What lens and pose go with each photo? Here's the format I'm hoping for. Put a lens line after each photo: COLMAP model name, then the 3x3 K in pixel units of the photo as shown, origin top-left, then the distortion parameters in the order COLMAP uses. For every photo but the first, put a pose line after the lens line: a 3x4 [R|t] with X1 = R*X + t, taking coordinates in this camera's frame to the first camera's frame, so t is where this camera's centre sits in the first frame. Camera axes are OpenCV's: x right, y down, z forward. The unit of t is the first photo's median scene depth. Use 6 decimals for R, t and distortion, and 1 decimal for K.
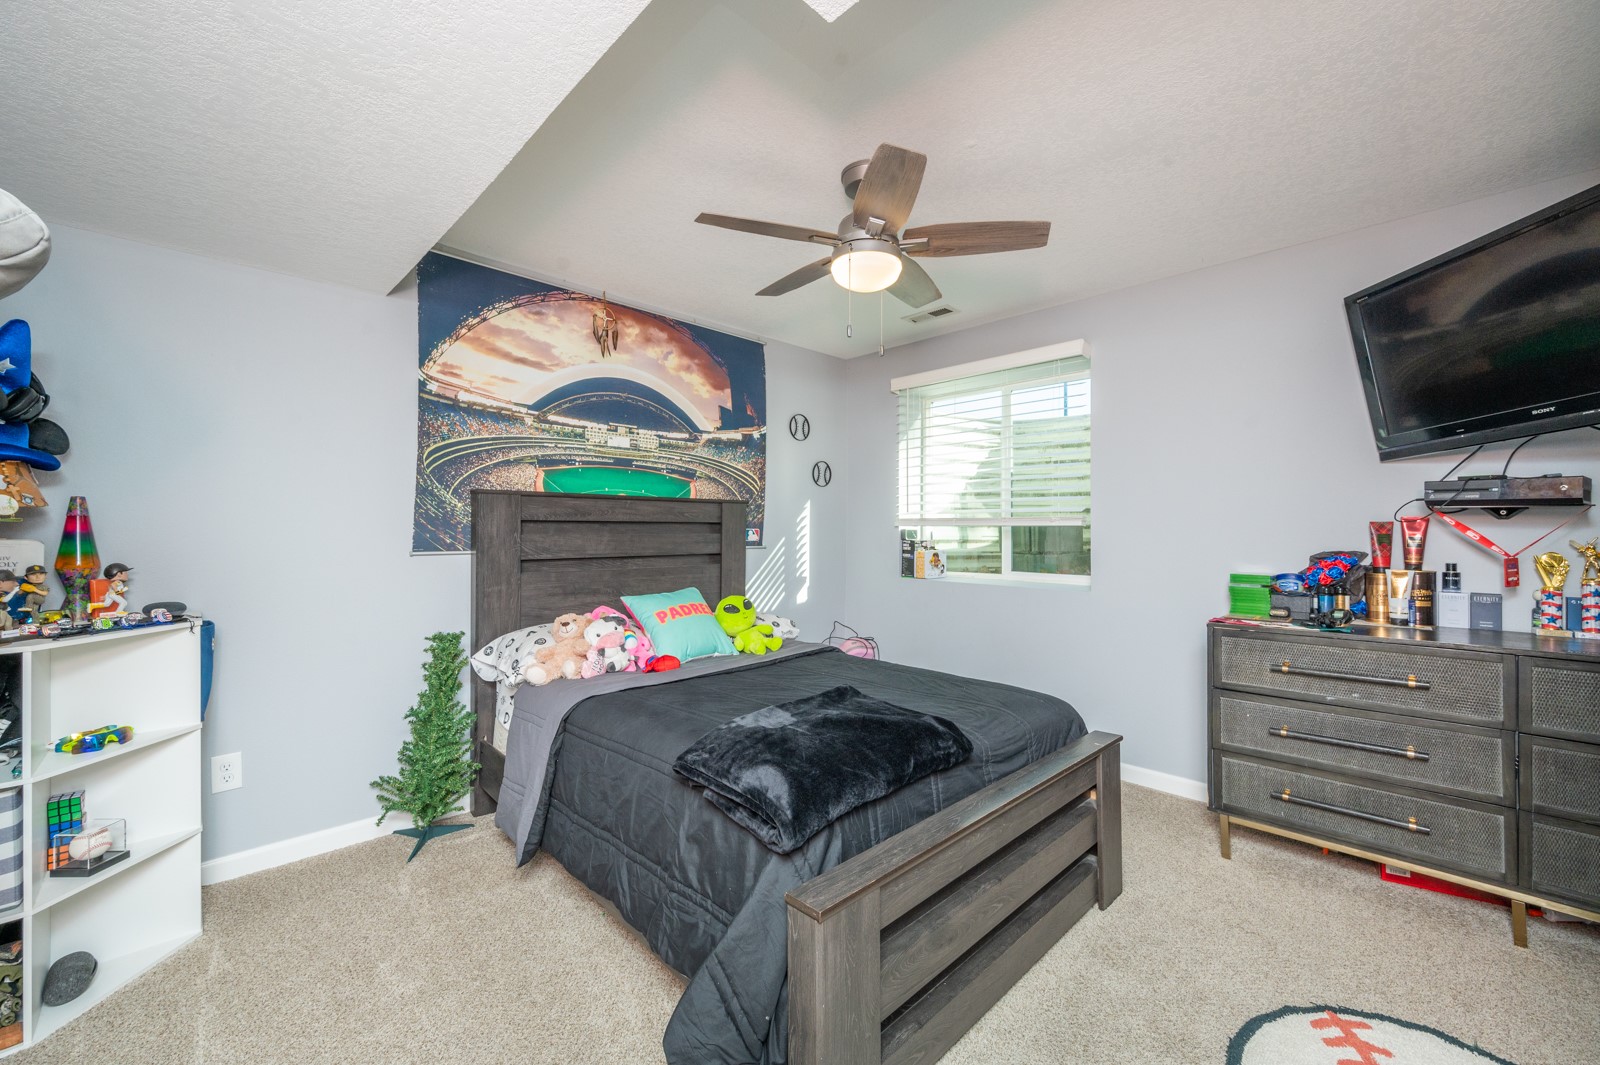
lens RADIAL K [[639.2, 0, 799.1], [0, 639.2, 529.0], [0, 0, 1]] dist [-0.003080, -0.000274]
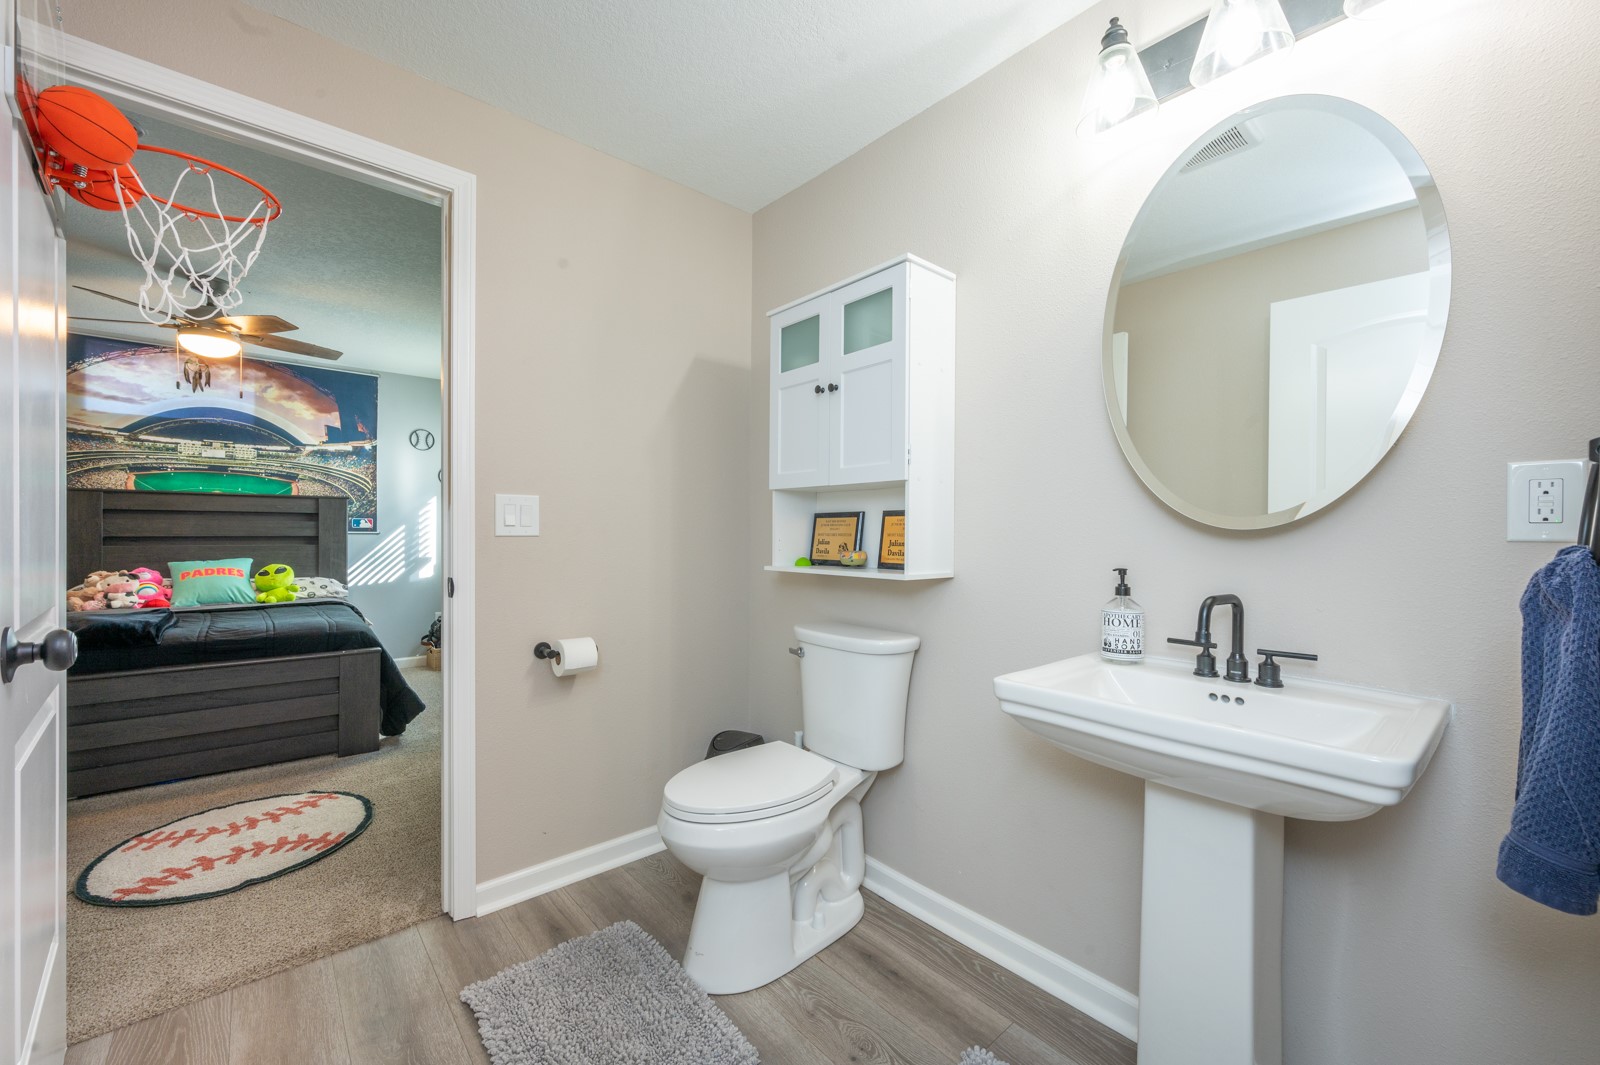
lens RADIAL K [[639.2, 0, 800.8], [0, 639.2, 535.5], [0, 0, 1]] dist [-0.003080, -0.000274]
pose [[0.998517, 0.002712, -0.054364, 1.001488], [-0.002405, 0.999981, 0.005715, 0.027731], [0.054379, -0.005576, 0.998505, -0.287087]]
